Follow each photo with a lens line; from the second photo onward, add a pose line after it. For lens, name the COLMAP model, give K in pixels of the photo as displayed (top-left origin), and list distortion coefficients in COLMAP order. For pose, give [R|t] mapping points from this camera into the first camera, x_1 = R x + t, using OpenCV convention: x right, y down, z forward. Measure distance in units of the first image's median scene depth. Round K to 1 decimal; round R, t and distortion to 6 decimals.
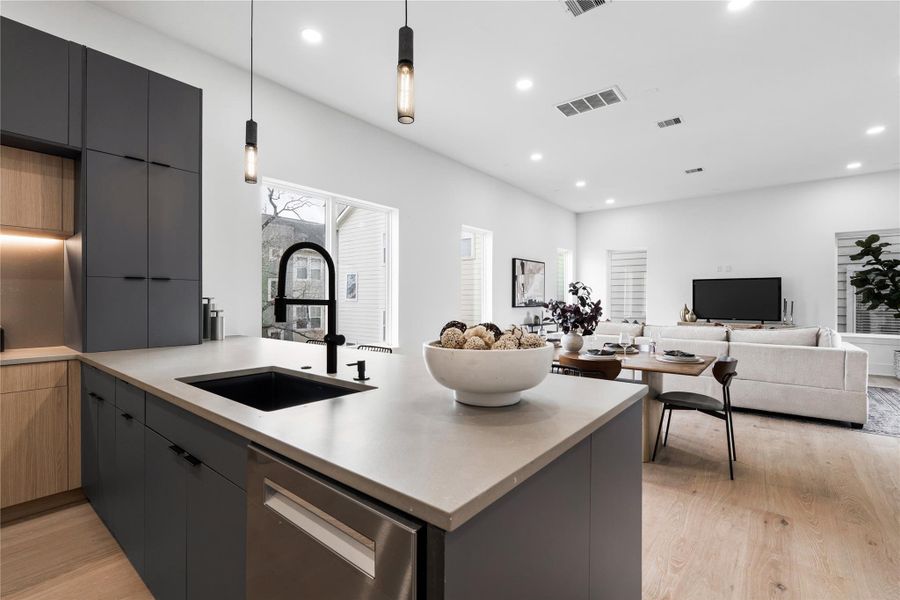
lens RADIAL K [[403.1, 0, 450.1], [0, 403.1, 301.3], [0, 0, 1]] dist [-0.004605, 0.000282]
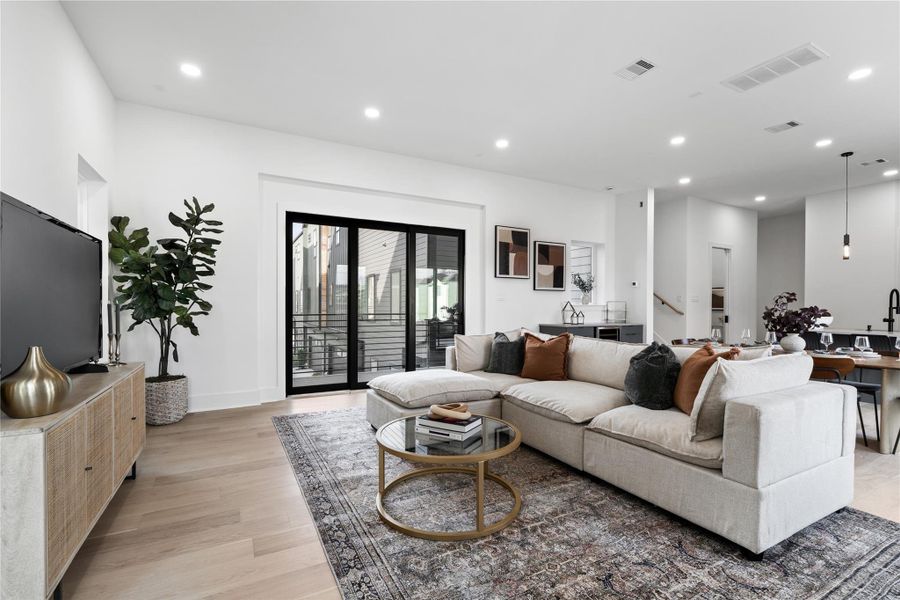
lens RADIAL K [[408.3, 0, 451.2], [0, 408.3, 310.3], [0, 0, 1]] dist [-0.003945, -0.000164]
pose [[-0.921868, -0.013765, 0.387259, 0.672546], [-0.008171, 0.999837, 0.016088, -0.002458], [-0.387417, 0.011667, -0.921831, 2.200367]]
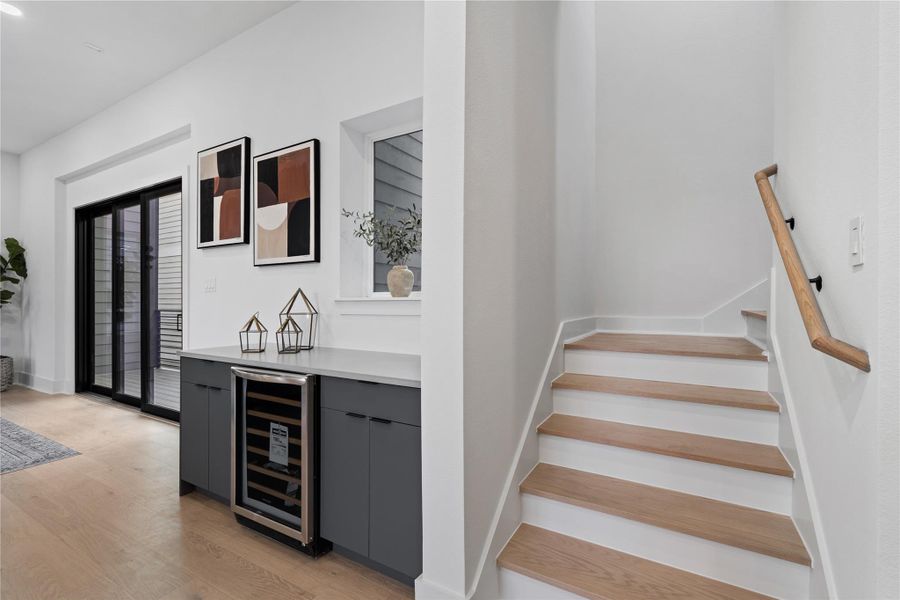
lens RADIAL K [[403.1, 0, 450.1], [0, 403.1, 301.3], [0, 0, 1]] dist [-0.004605, 0.000282]
pose [[-0.154668, -0.001194, 0.987966, 0.200278], [-0.000001, 0.999999, 0.001208, 0.002471], [-0.987967, 0.000186, -0.154668, 0.220446]]
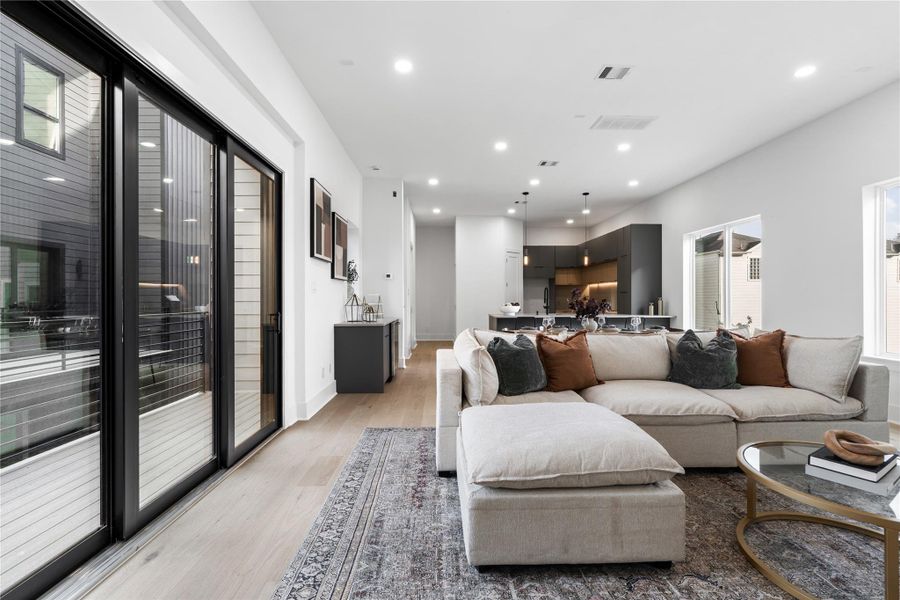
lens RADIAL K [[403.1, 0, 450.1], [0, 403.1, 301.3], [0, 0, 1]] dist [-0.004605, 0.000282]
pose [[-0.764036, 0.002983, -0.645167, 1.552009], [-0.000264, 0.999988, 0.004935, 0.001505], [0.645173, 0.003941, -0.764026, 1.665705]]
